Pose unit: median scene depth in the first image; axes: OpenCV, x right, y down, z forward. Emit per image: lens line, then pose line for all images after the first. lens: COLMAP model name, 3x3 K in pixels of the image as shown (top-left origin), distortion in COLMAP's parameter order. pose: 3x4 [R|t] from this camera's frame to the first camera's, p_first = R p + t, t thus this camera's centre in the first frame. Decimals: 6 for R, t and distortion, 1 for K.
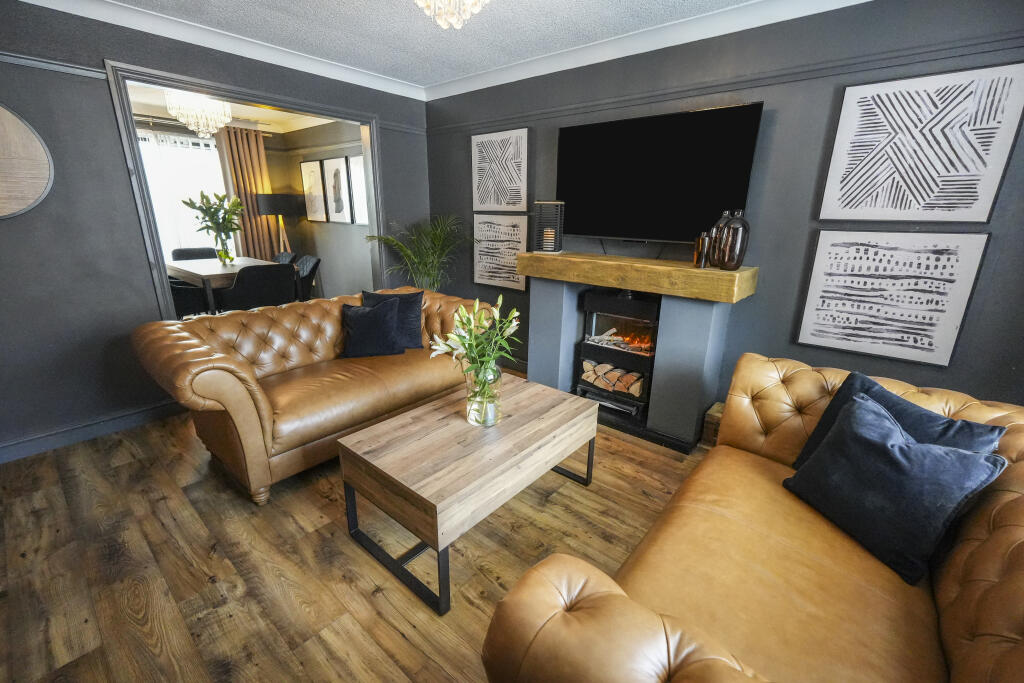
lens RADIAL K [[426.2, 0, 515.6], [0, 426.2, 332.8], [0, 0, 1]] dist [-0.002849, 0.000947]
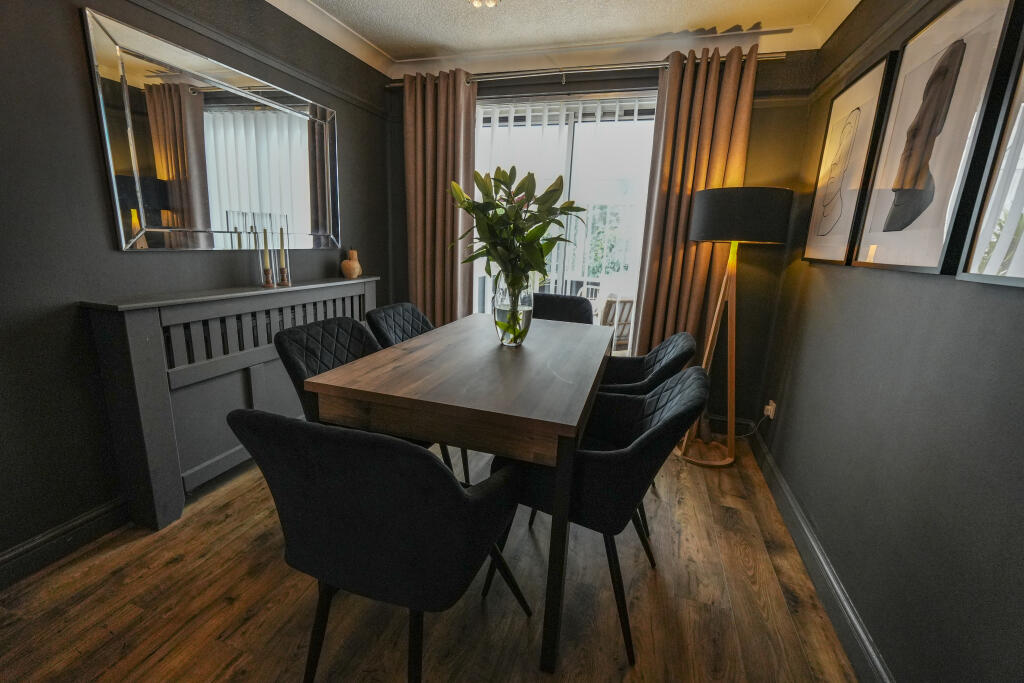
lens RADIAL K [[426.2, 0, 515.6], [0, 426.2, 332.8], [0, 0, 1]] dist [-0.002849, 0.000947]
pose [[0.377482, 0.200184, -0.904120, -0.260309], [-0.292192, 0.952224, 0.088841, -0.180605], [0.878710, 0.230641, 0.417940, 0.714973]]
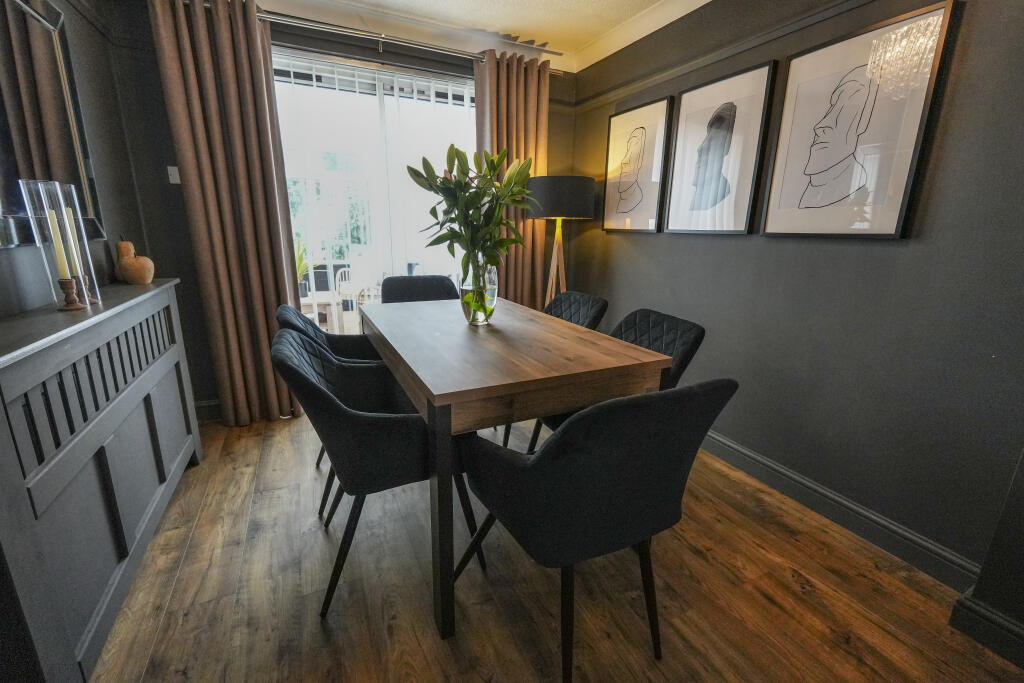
lens RADIAL K [[426.2, 0, 515.6], [0, 426.2, 332.8], [0, 0, 1]] dist [-0.002849, 0.000947]
pose [[0.911416, 0.102040, -0.398633, -0.407450], [-0.118487, 0.992814, -0.016768, -0.128246], [0.394057, 0.062515, 0.916957, 0.538731]]
